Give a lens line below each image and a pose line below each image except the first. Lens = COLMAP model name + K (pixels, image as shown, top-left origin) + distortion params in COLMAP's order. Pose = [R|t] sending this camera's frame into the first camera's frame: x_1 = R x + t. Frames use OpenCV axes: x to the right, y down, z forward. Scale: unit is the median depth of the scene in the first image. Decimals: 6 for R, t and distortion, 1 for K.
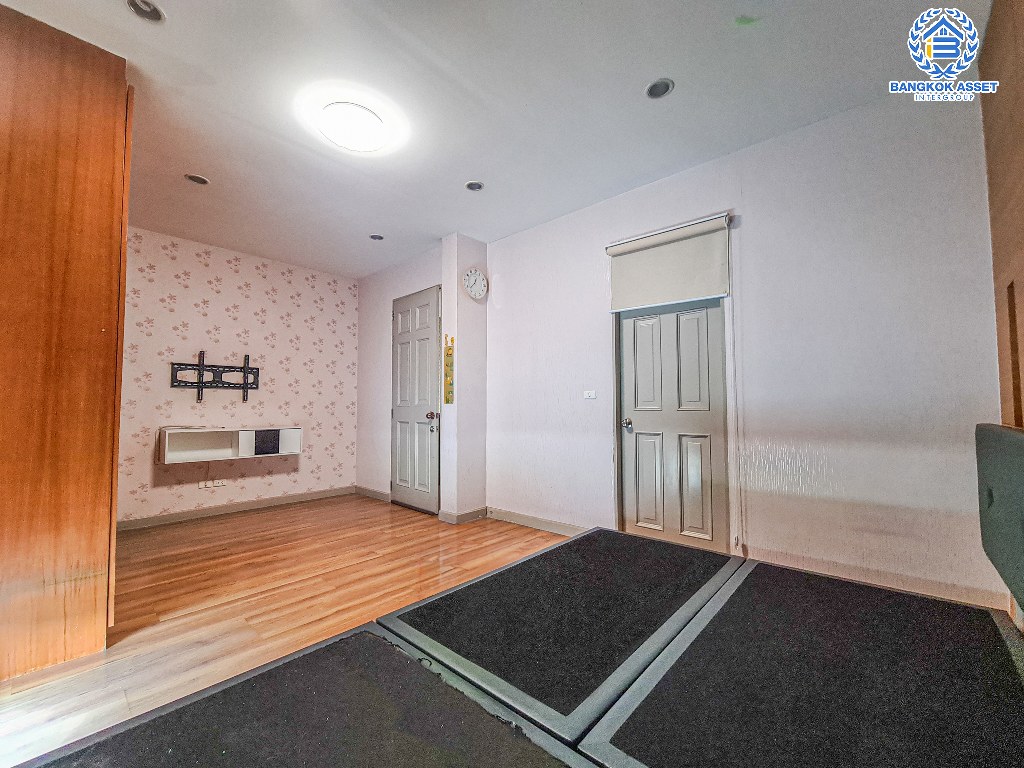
lens RADIAL K [[420.8, 0, 516.0], [0, 420.8, 386.8], [0, 0, 1]] dist [0.003011, -0.001952]
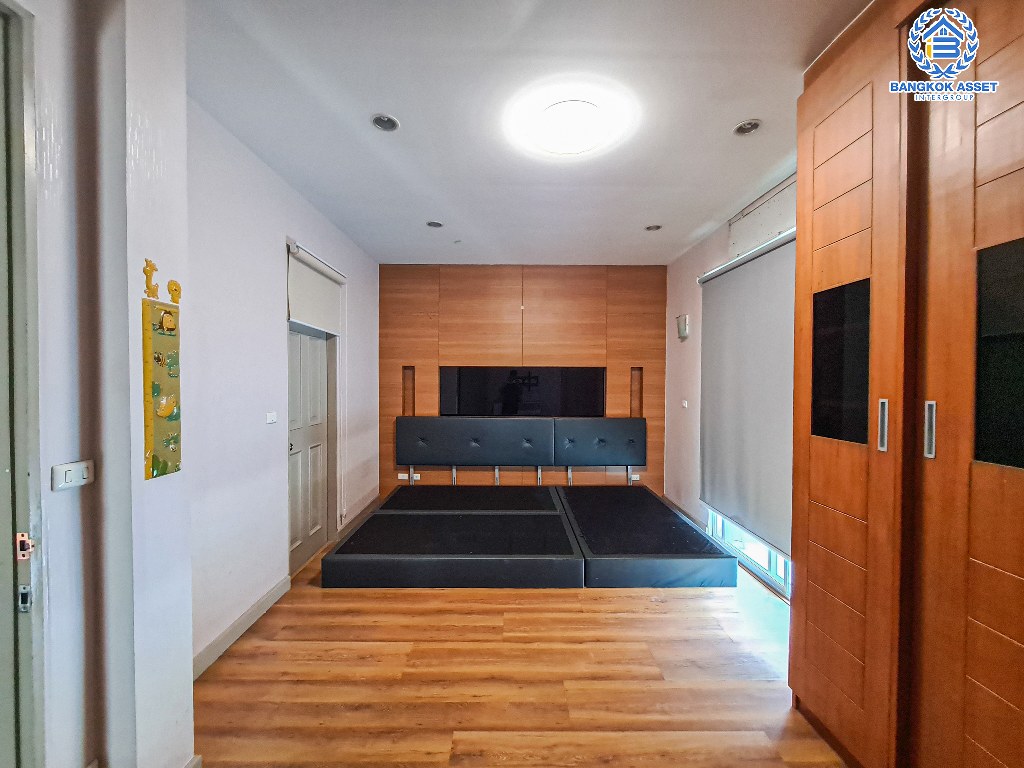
lens RADIAL K [[420.8, 0, 512.0], [0, 420.8, 385.5], [0, 0, 1]] dist [0.003011, -0.001952]
pose [[-0.670690, -0.009761, 0.741674, -0.736645], [-0.036708, 0.999125, -0.020045, -0.044335], [-0.740829, -0.040670, -0.670461, 1.269182]]
